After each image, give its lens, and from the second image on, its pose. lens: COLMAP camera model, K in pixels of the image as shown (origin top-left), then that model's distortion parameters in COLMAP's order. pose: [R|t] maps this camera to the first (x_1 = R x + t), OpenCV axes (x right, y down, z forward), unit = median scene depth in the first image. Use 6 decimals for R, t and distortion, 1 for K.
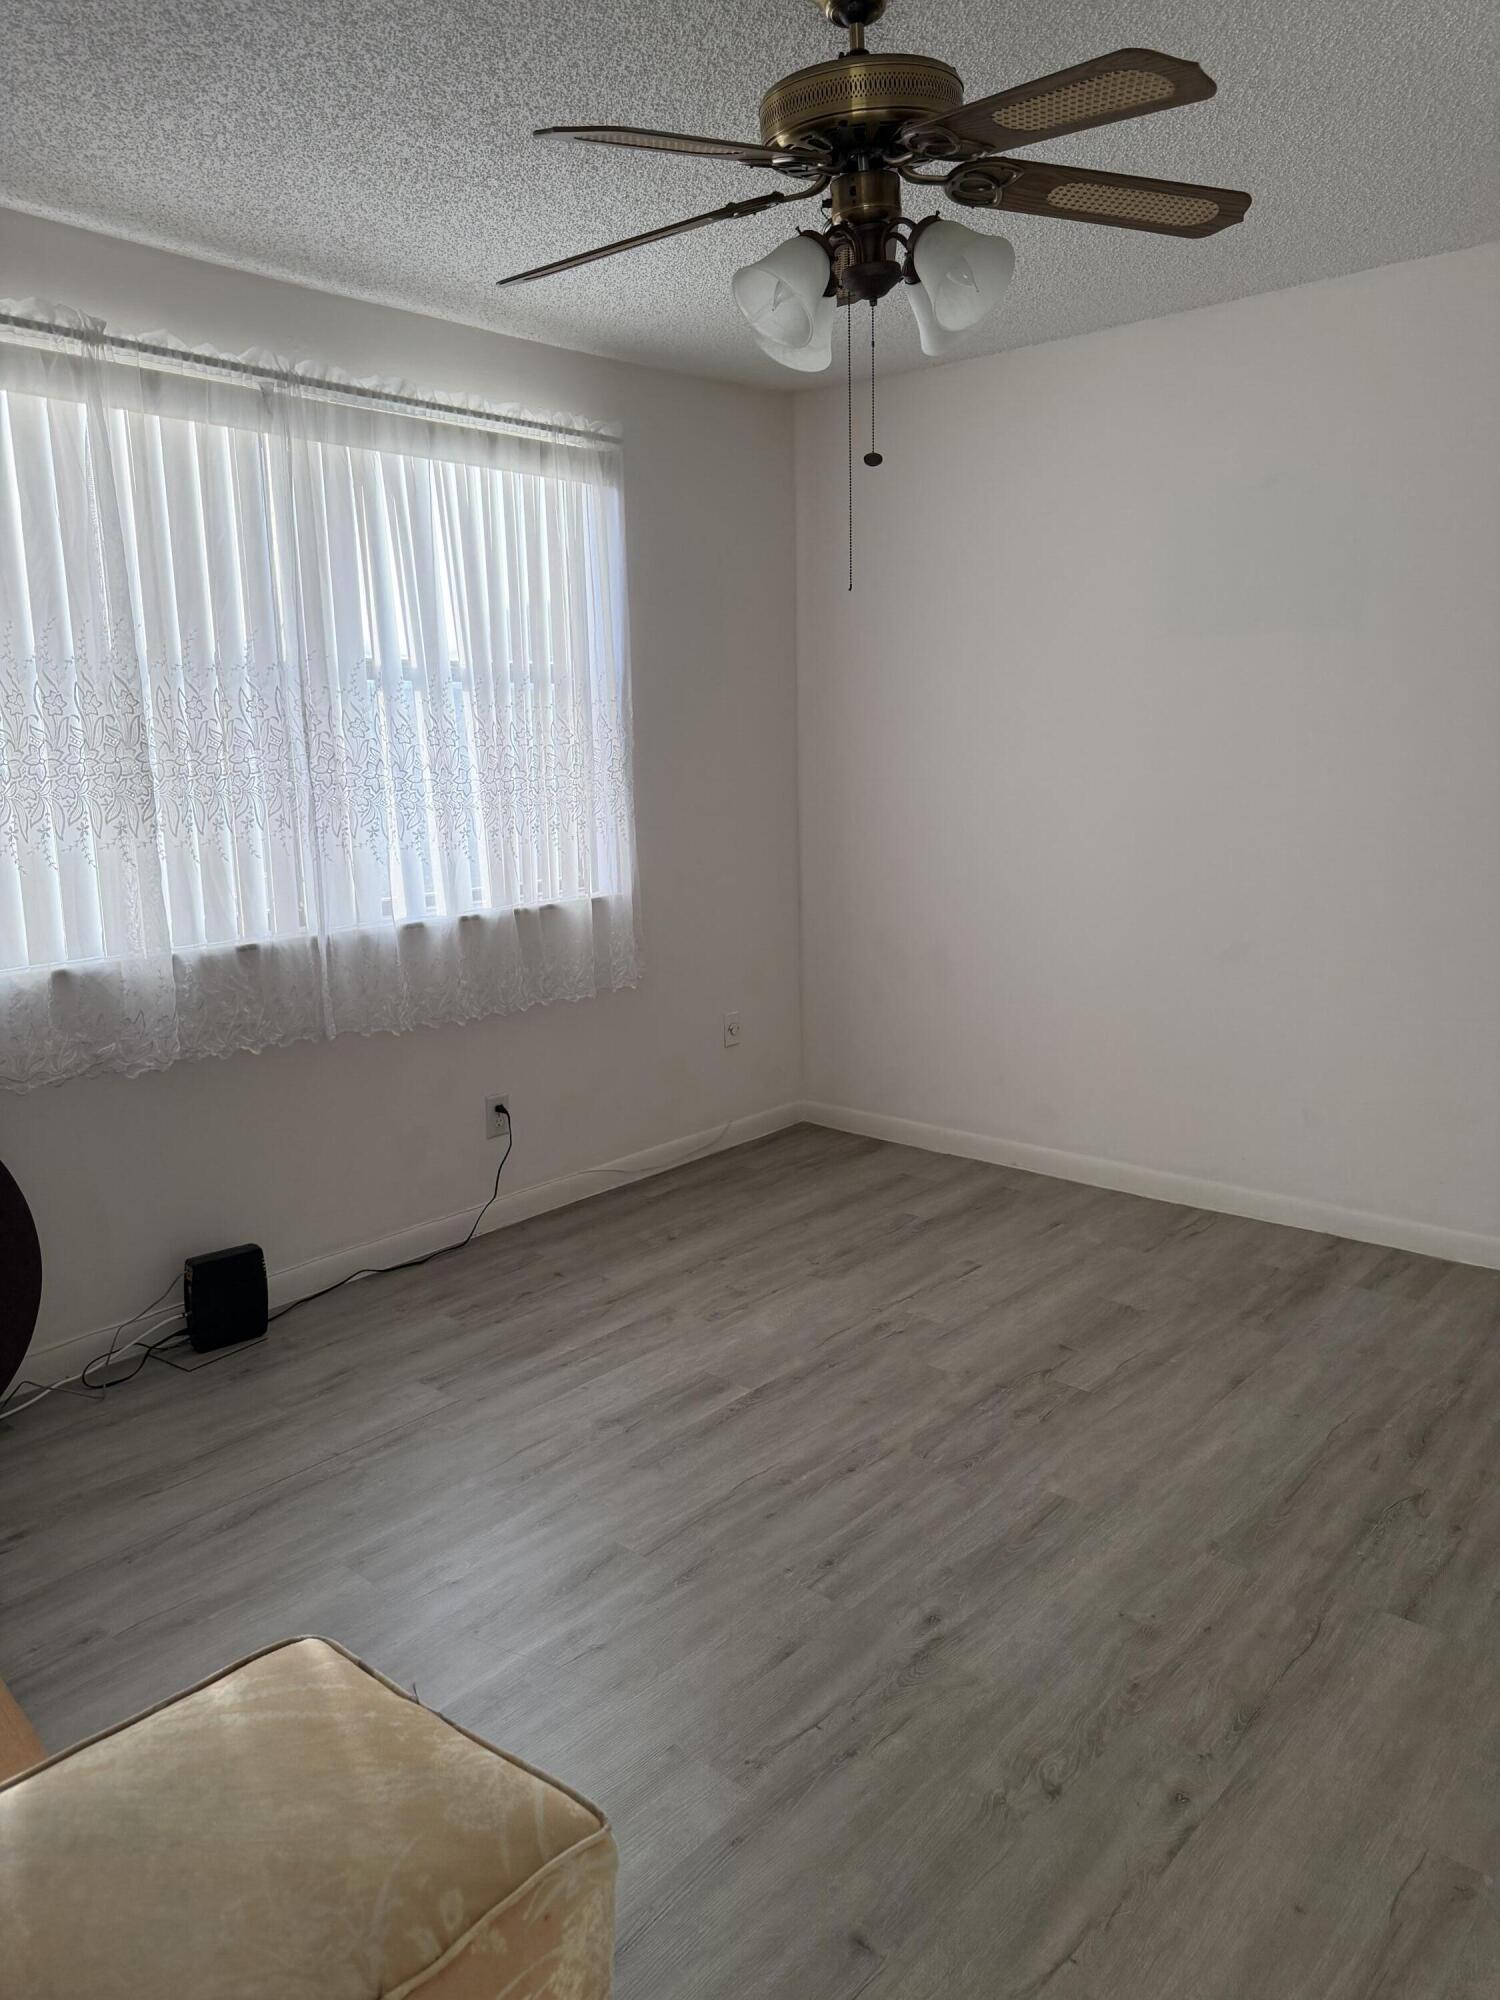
lens RADIAL K [[1424.7, 0, 744.9], [0, 1424.7, 1006.3], [0, 0, 1]] dist [0.025743, -0.016953]
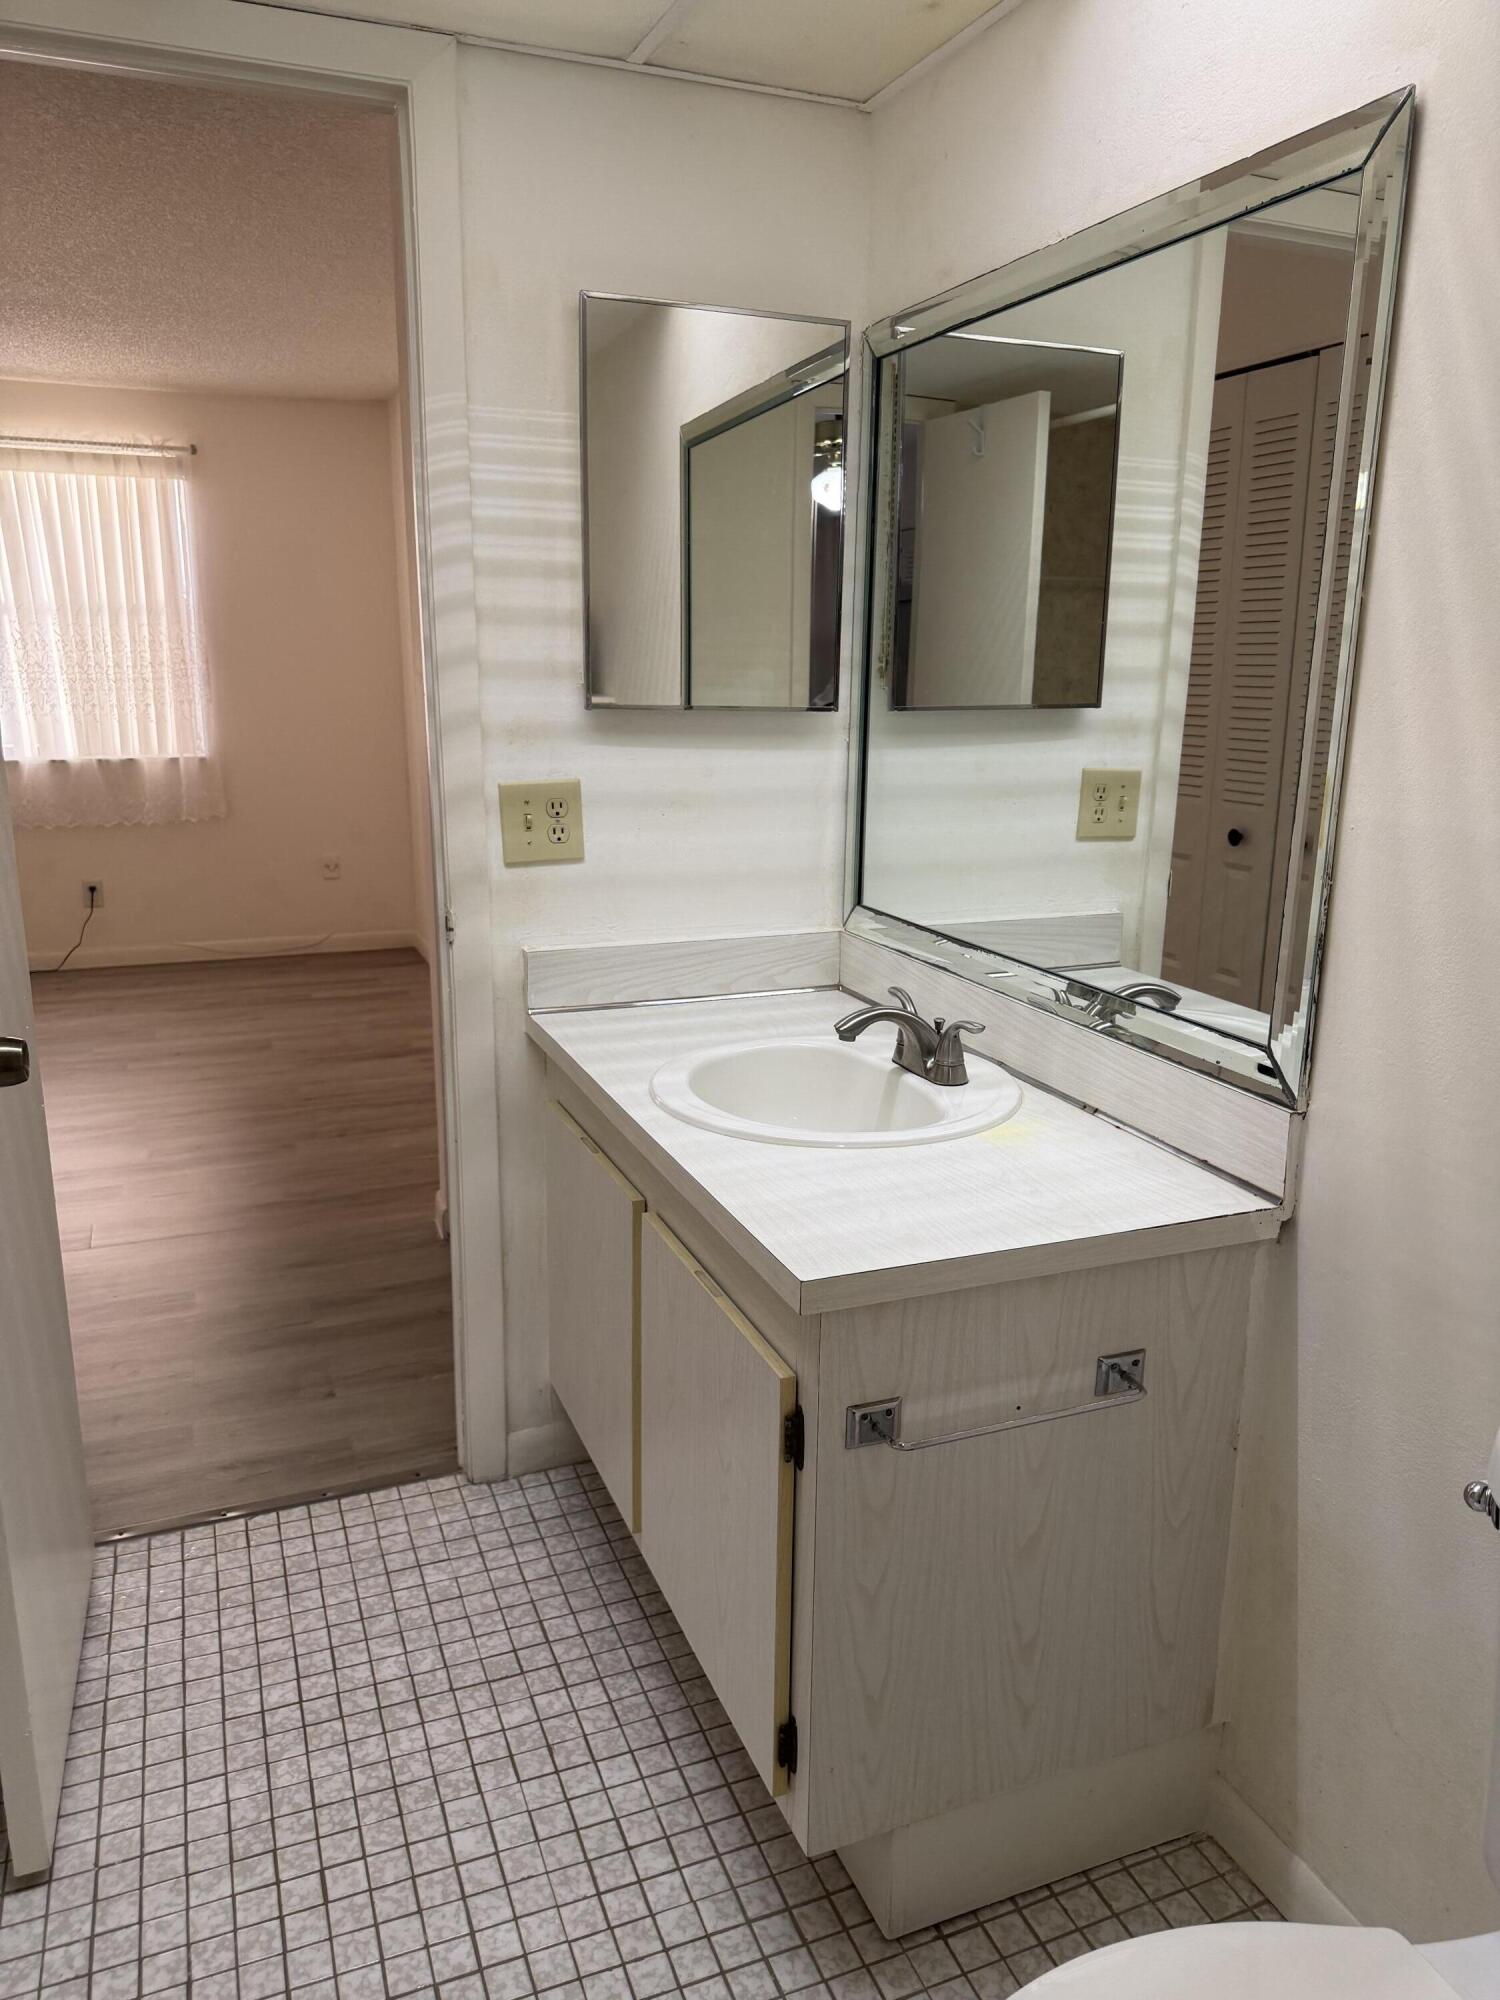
lens RADIAL K [[1424.7, 0, 751.0], [0, 1424.7, 997.3], [0, 0, 1]] dist [0.025743, -0.016953]
pose [[0.889524, 0.127295, -0.438797, 1.469233], [-0.110934, 0.991839, 0.062848, 0.014894], [0.443216, -0.007227, 0.896385, -0.102931]]
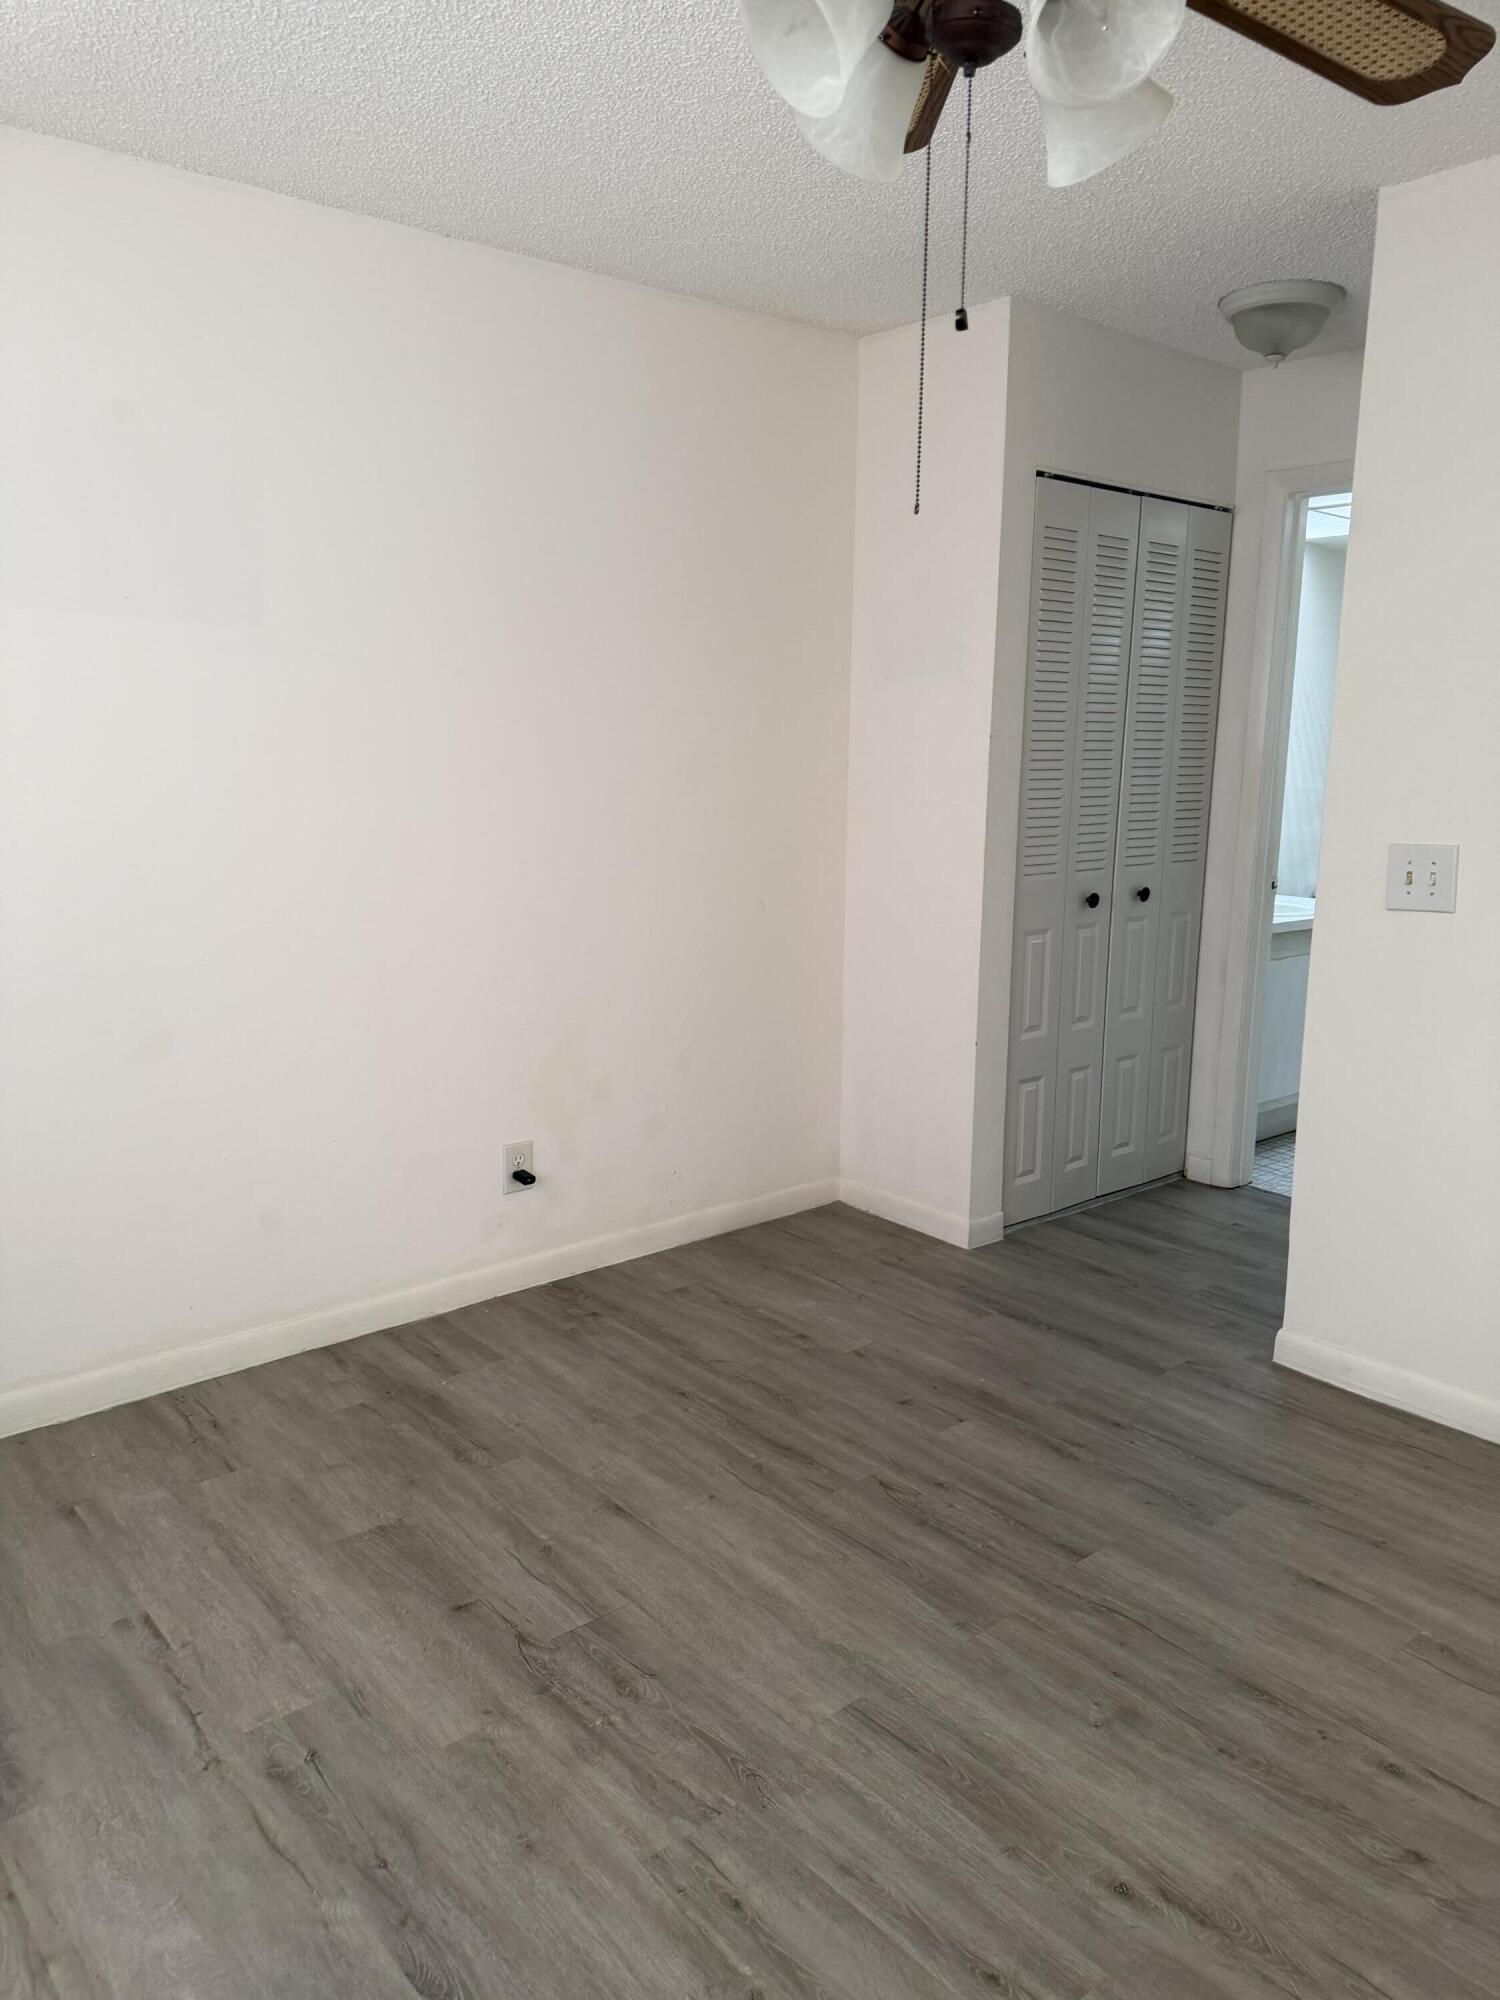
lens RADIAL K [[1424.7, 0, 744.3], [0, 1424.7, 1004.1], [0, 0, 1]] dist [0.025743, -0.016953]
pose [[0.145751, -0.165211, 0.975429, -0.418186], [0.174957, 0.974722, 0.138949, -0.135776], [-0.973728, 0.150406, 0.170971, 0.708587]]
